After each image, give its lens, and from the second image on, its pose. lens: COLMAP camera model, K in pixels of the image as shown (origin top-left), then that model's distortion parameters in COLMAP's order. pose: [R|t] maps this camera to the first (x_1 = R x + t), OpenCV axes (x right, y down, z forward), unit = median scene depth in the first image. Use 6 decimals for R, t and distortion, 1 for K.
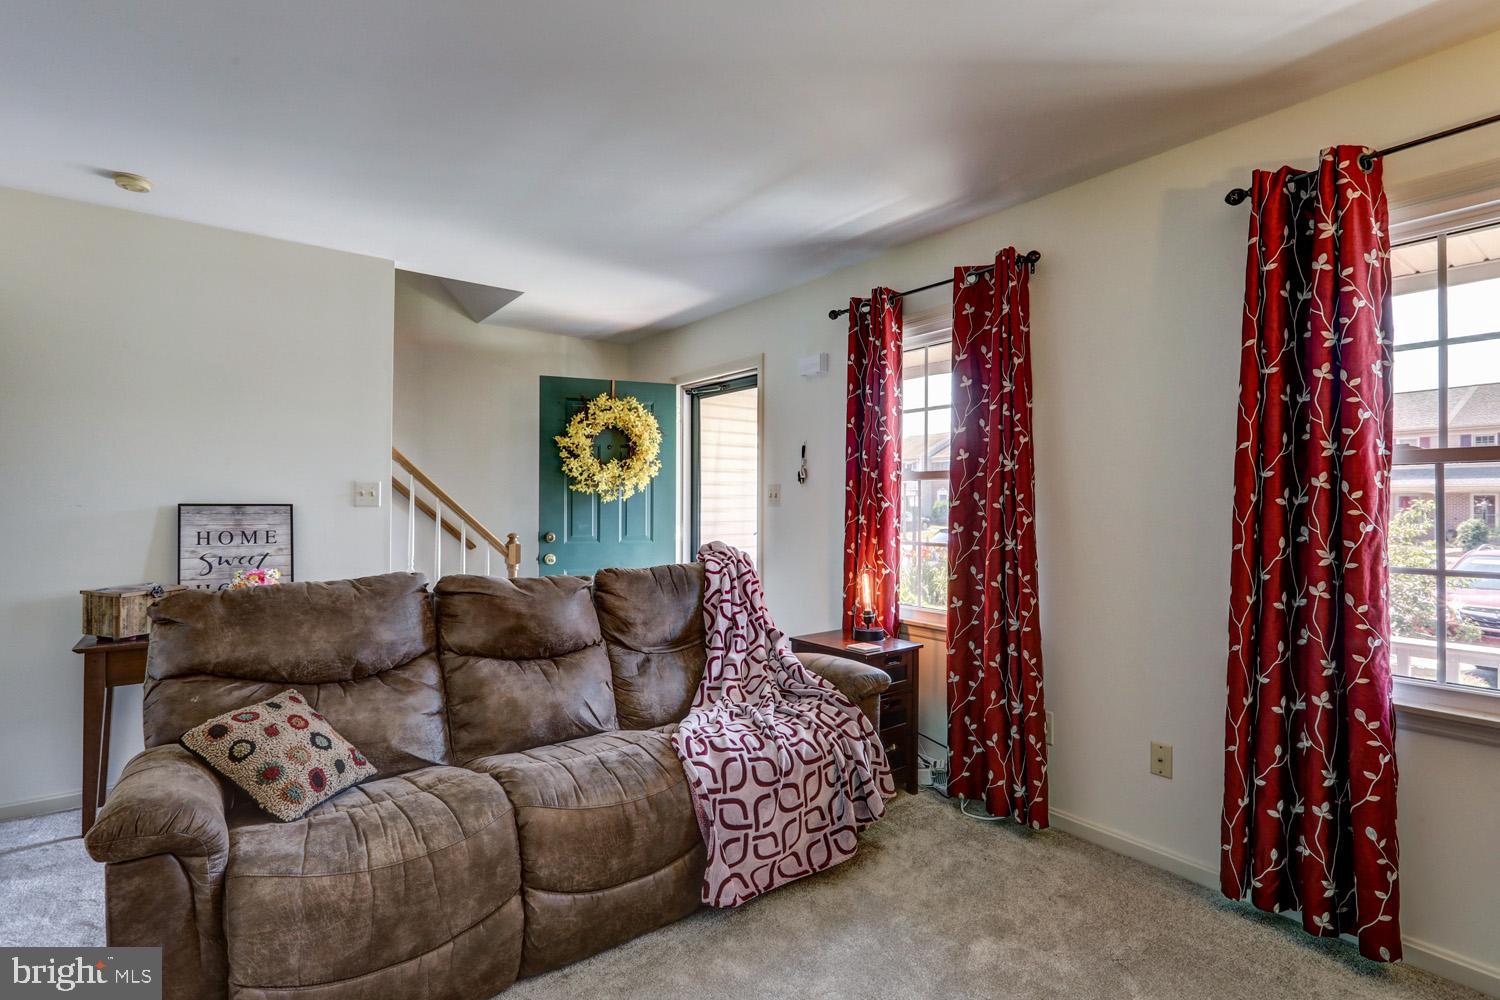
lens RADIAL K [[717.8, 0, 750.5], [0, 717.8, 499.5], [0, 0, 1]] dist [-0.005078, 0.001372]
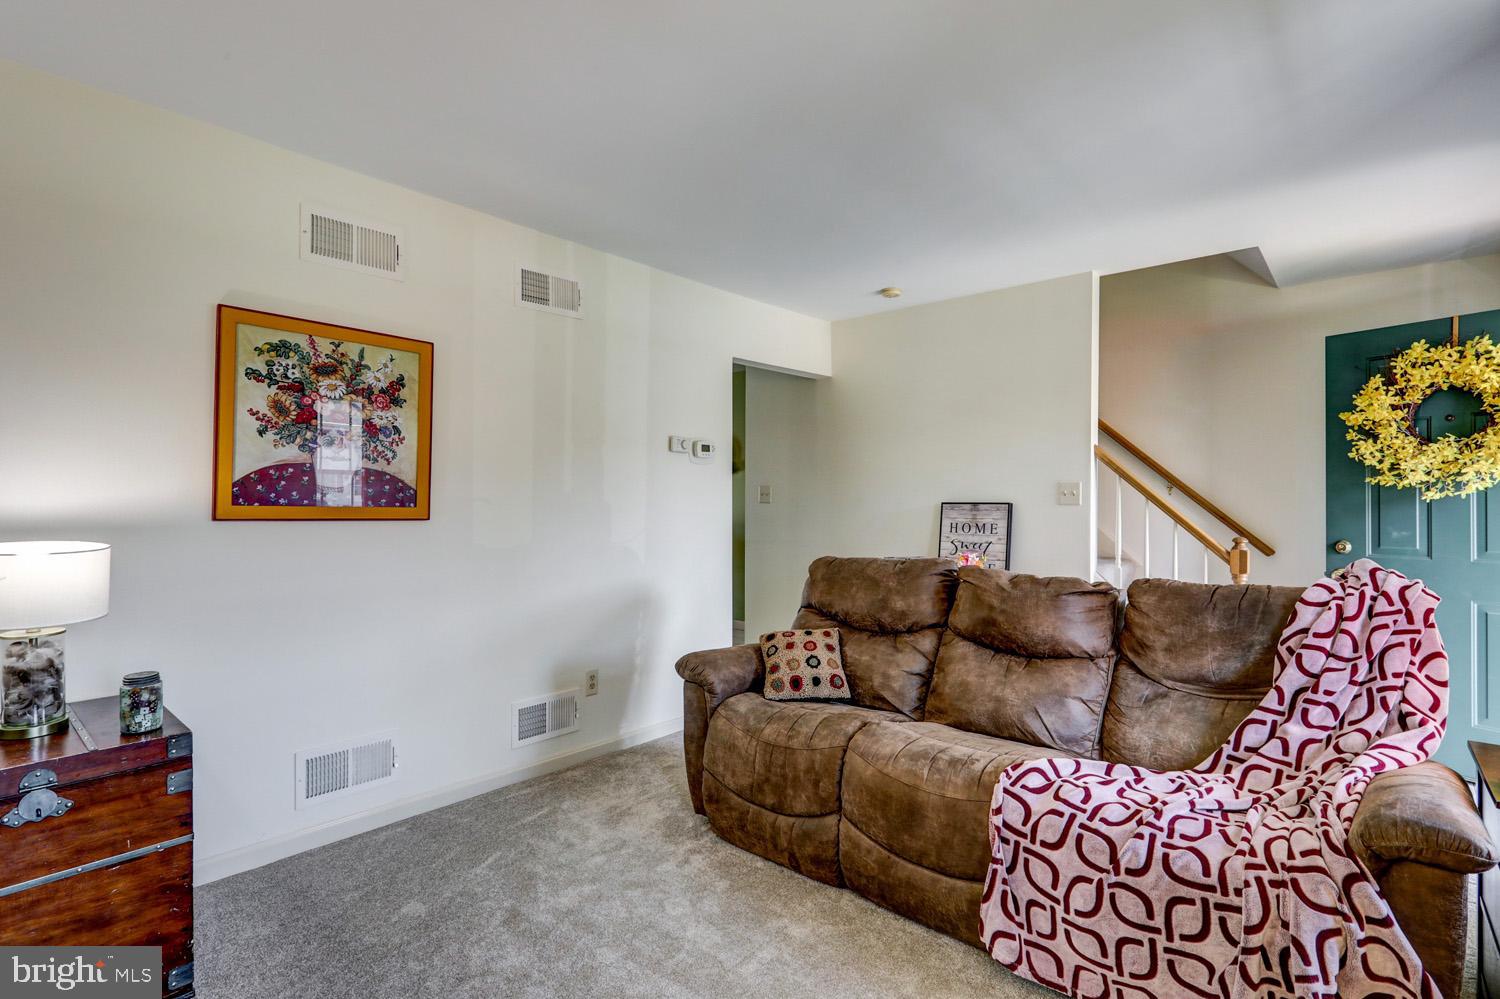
lens RADIAL K [[708.5, 0, 748.0], [0, 708.5, 505.0], [0, 0, 1]] dist [-0.003043, -0.001266]
pose [[0.196584, 0.001572, -0.980486, 0.537041], [0.005579, 0.999981, 0.002721, 0.005271], [0.980471, -0.006005, 0.196571, 0.383385]]
